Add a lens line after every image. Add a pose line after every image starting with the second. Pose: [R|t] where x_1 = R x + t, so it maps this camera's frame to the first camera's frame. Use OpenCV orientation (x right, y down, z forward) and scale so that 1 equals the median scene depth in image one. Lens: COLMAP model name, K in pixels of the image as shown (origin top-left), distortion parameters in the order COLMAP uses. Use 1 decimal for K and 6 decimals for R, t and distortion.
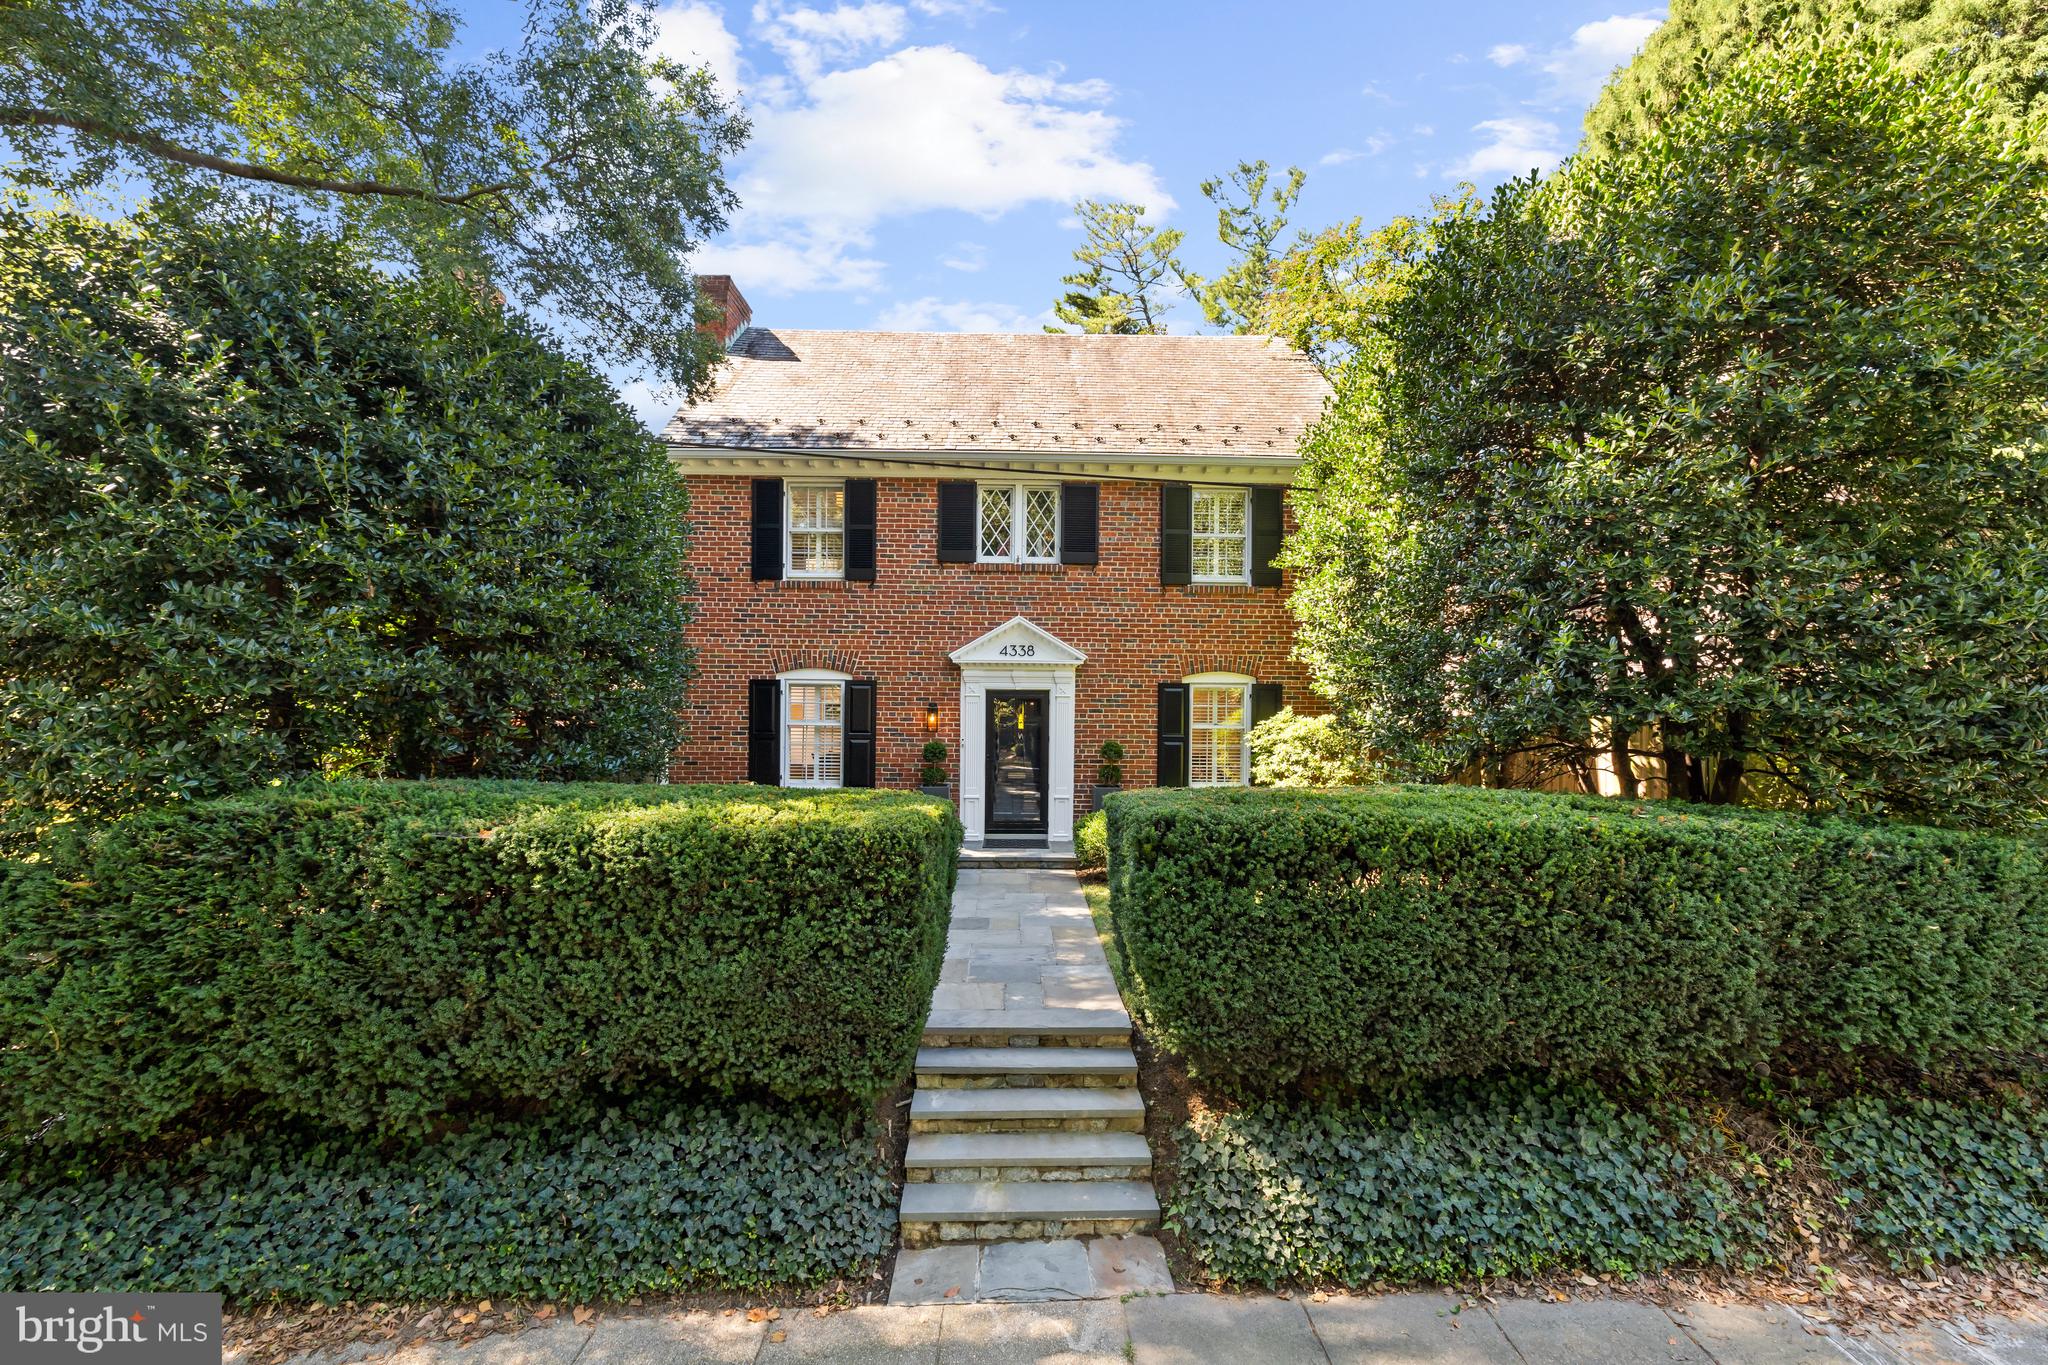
lens RADIAL K [[934.0, 0, 1022.0], [0, 934.0, 684.1], [0, 0, 1]] dist [-0.004181, -0.001126]
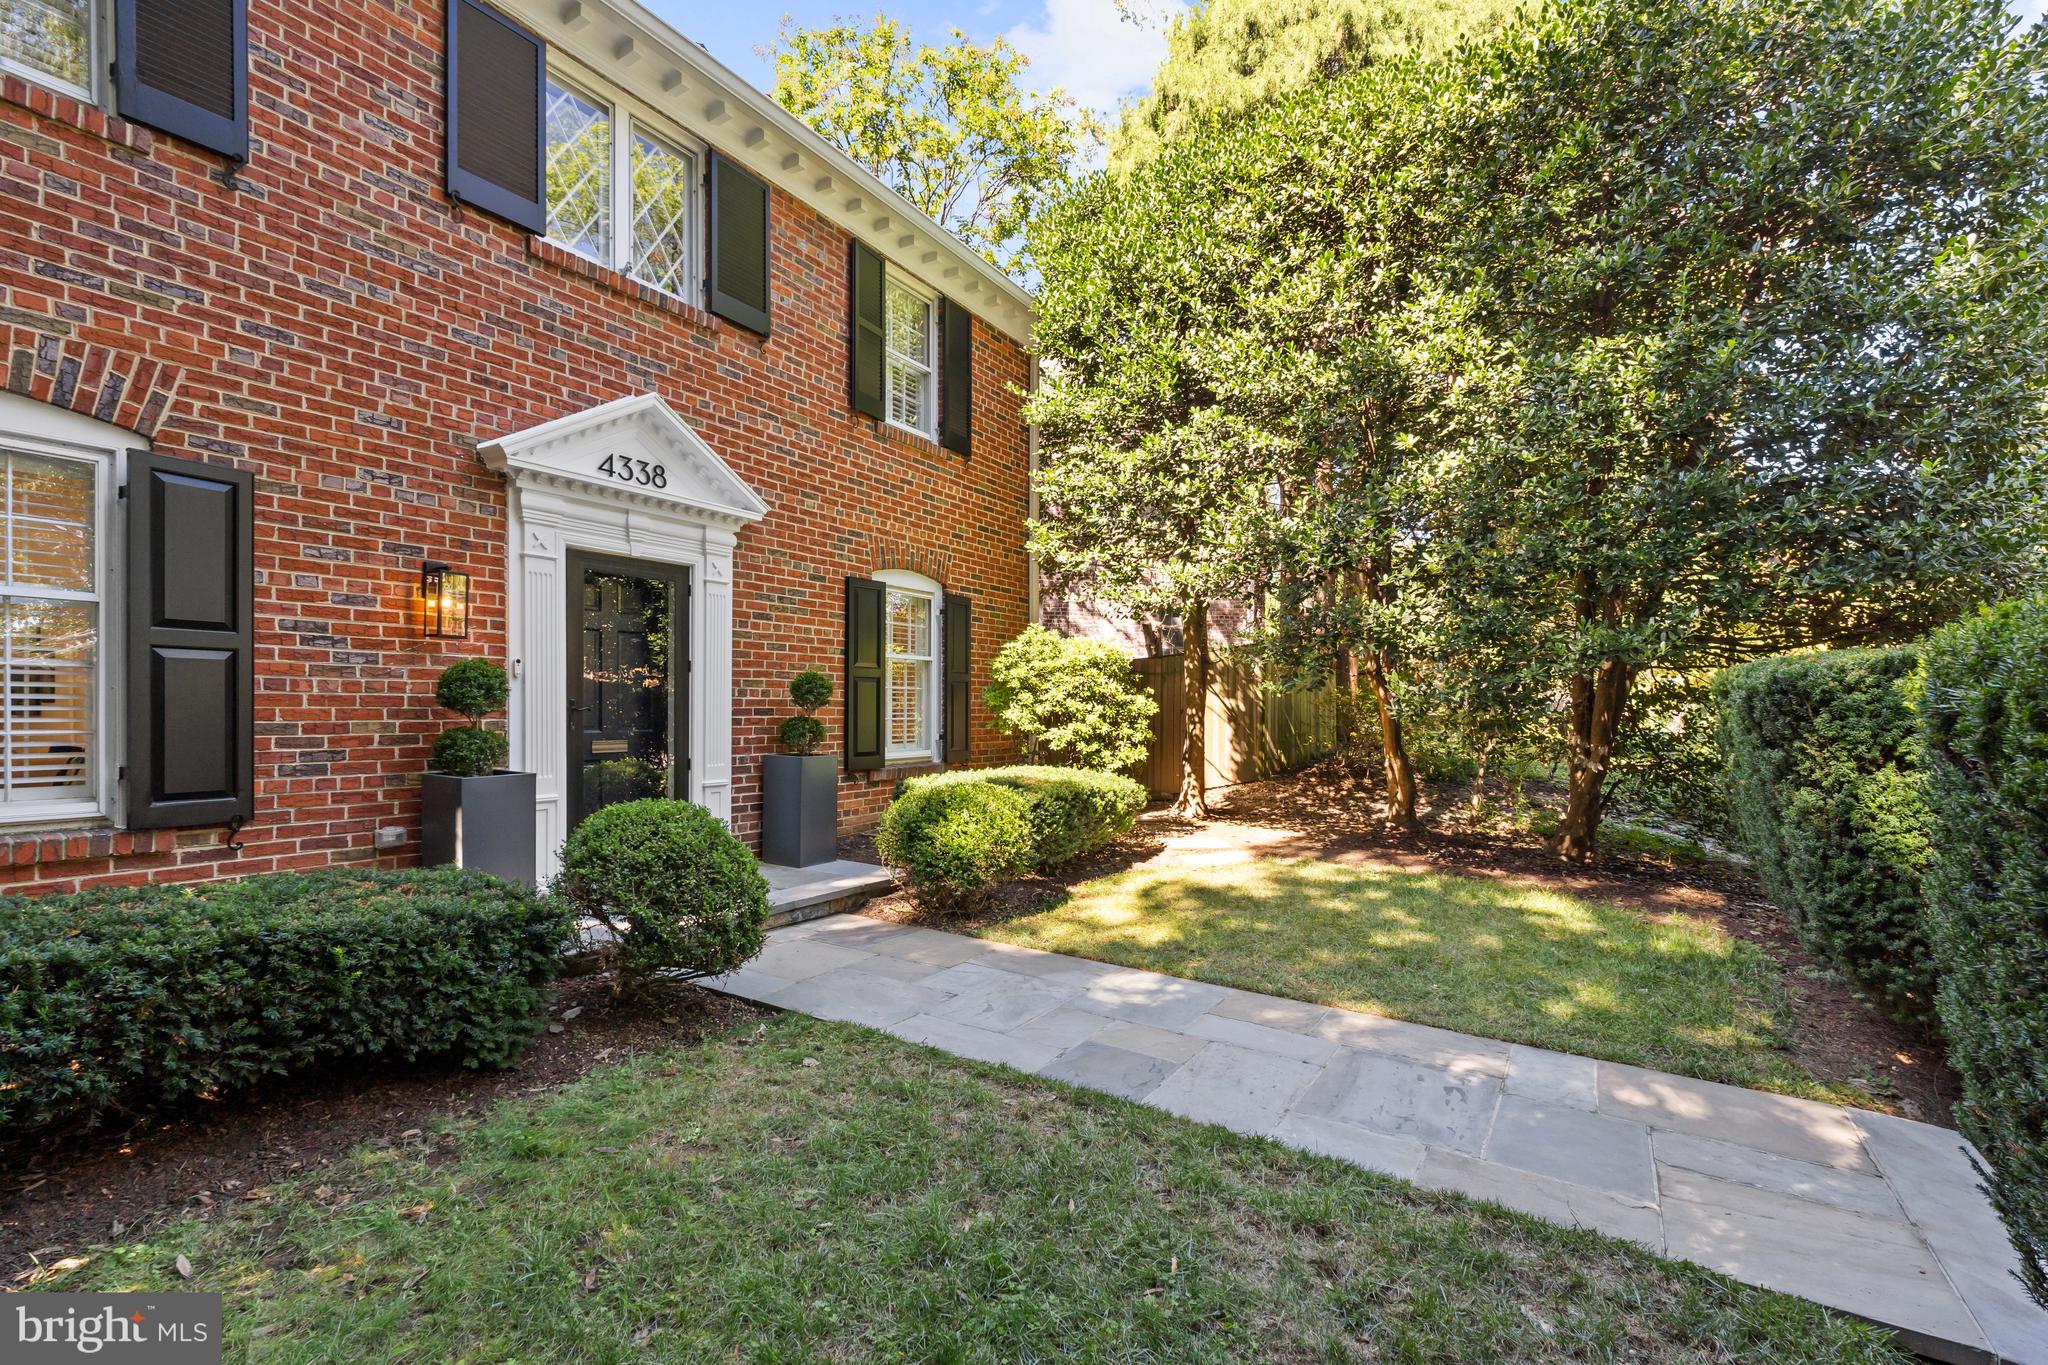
lens RADIAL K [[934.0, 0, 1023.7], [0, 934.0, 718.3], [0, 0, 1]] dist [-0.004181, -0.001126]
pose [[0.534770, -0.014775, 0.844868, -0.291044], [0.002800, 0.999873, 0.015714, 0.078708], [-0.844993, -0.006038, 0.534743, 0.595483]]
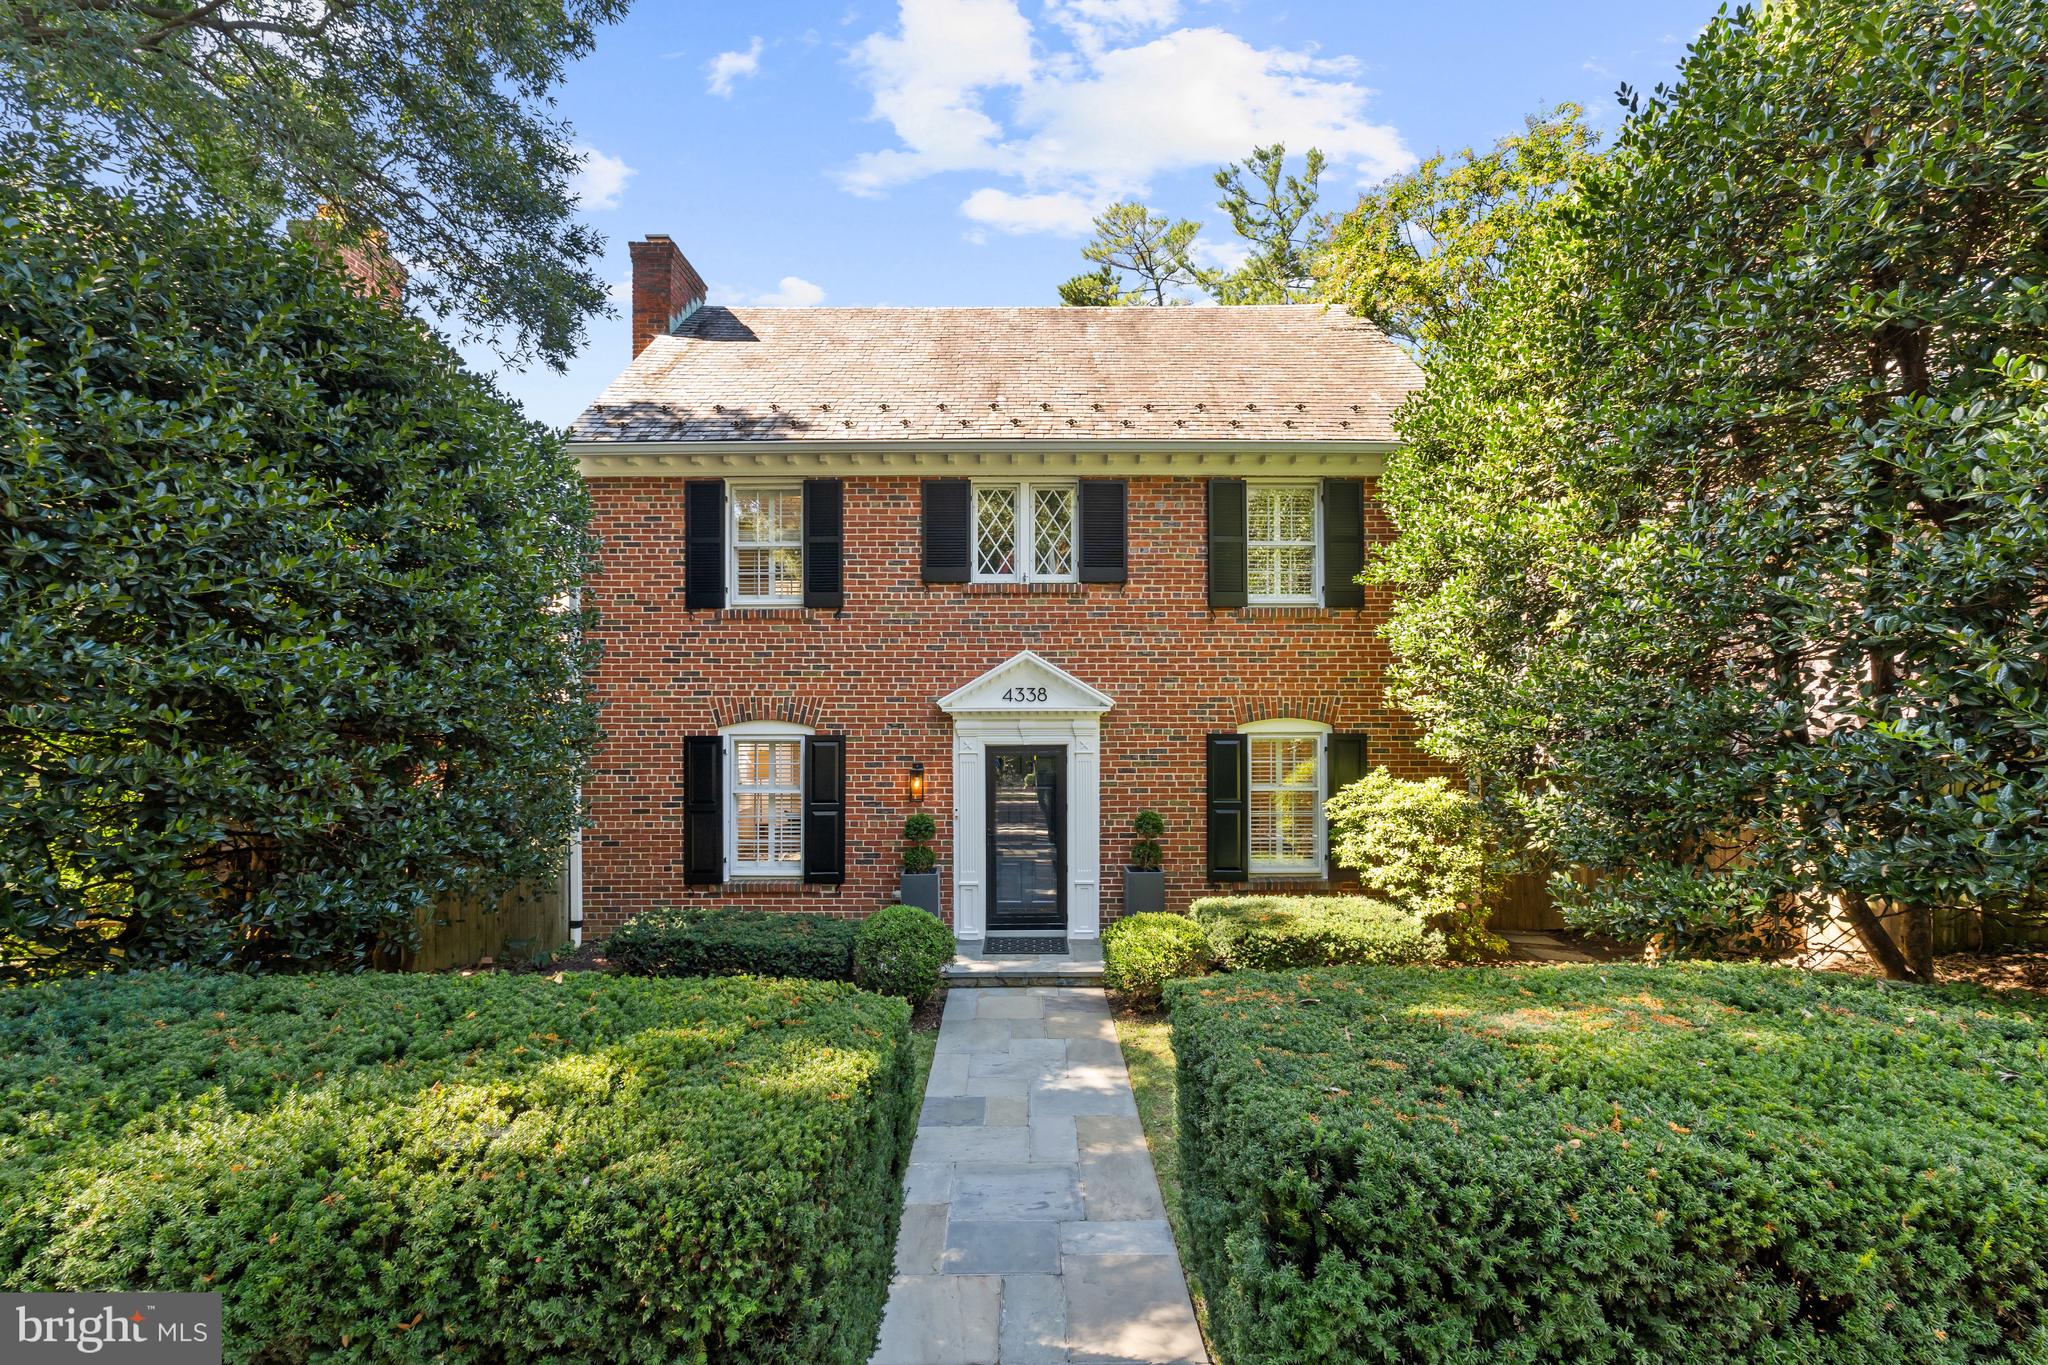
lens RADIAL K [[934.0, 0, 1025.5], [0, 934.0, 683.5], [0, 0, 1]] dist [-0.004181, -0.001126]
pose [[0.999835, -0.013208, -0.012469, 0.005299], [0.013010, 0.999790, -0.015842, -0.032942], [0.012675, 0.015678, 0.999797, 0.221118]]
